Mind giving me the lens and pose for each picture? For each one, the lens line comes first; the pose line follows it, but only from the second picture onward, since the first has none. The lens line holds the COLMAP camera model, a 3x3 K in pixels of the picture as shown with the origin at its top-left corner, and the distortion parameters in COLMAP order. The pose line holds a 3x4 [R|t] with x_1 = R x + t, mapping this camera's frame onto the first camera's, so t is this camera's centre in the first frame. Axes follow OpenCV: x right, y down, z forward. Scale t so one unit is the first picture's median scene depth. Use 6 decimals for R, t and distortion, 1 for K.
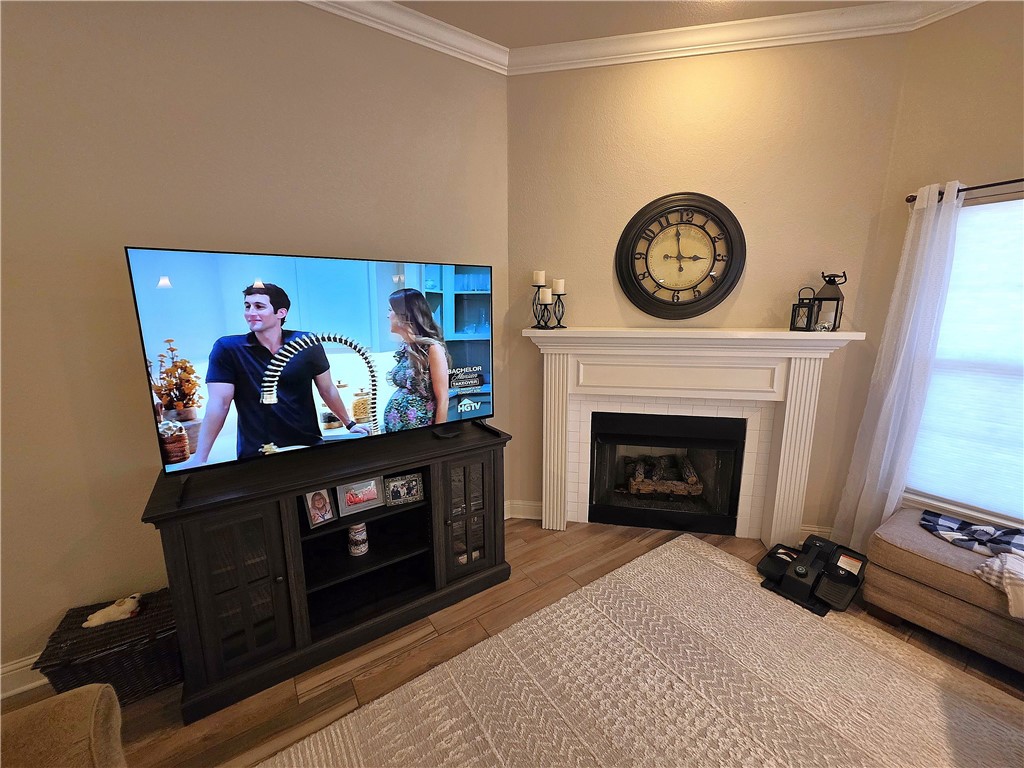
lens RADIAL K [[411.0, 0, 510.2], [0, 411.0, 383.7], [0, 0, 1]] dist [0.006554, -0.000967]
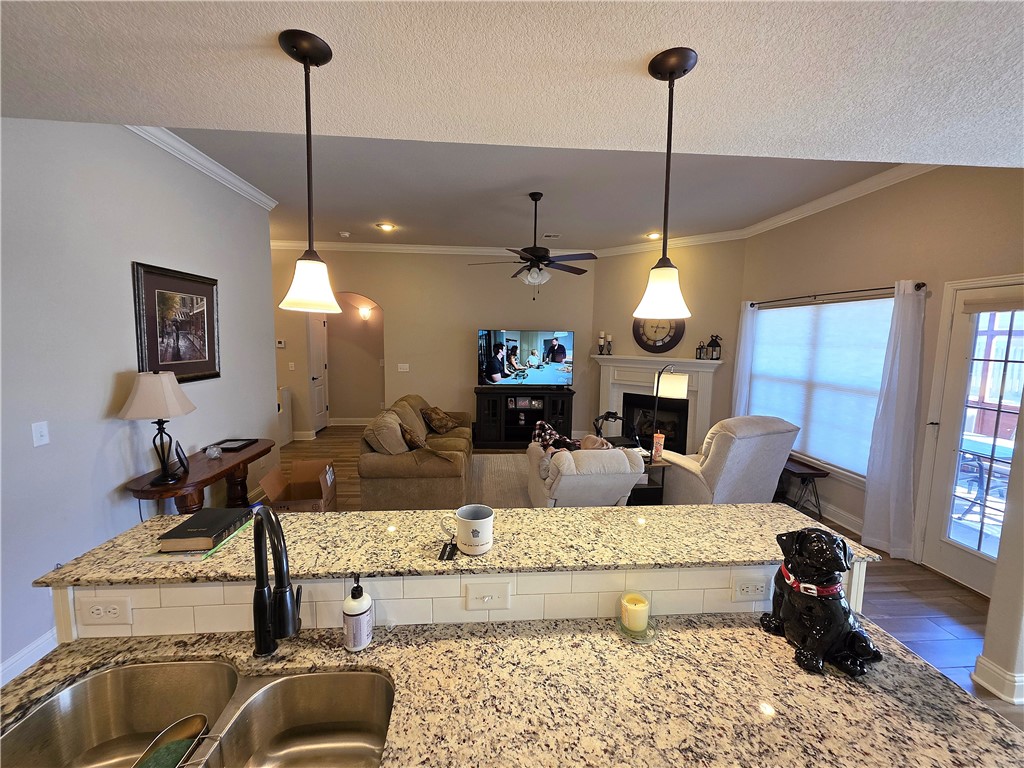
lens RADIAL K [[411.0, 0, 513.7], [0, 411.0, 384.2], [0, 0, 1]] dist [0.006554, -0.000967]
pose [[0.867283, 0.073106, -0.492419, 0.957998], [-0.113381, 0.992169, -0.052393, 0.255860], [0.484732, 0.101270, 0.868780, -1.542570]]
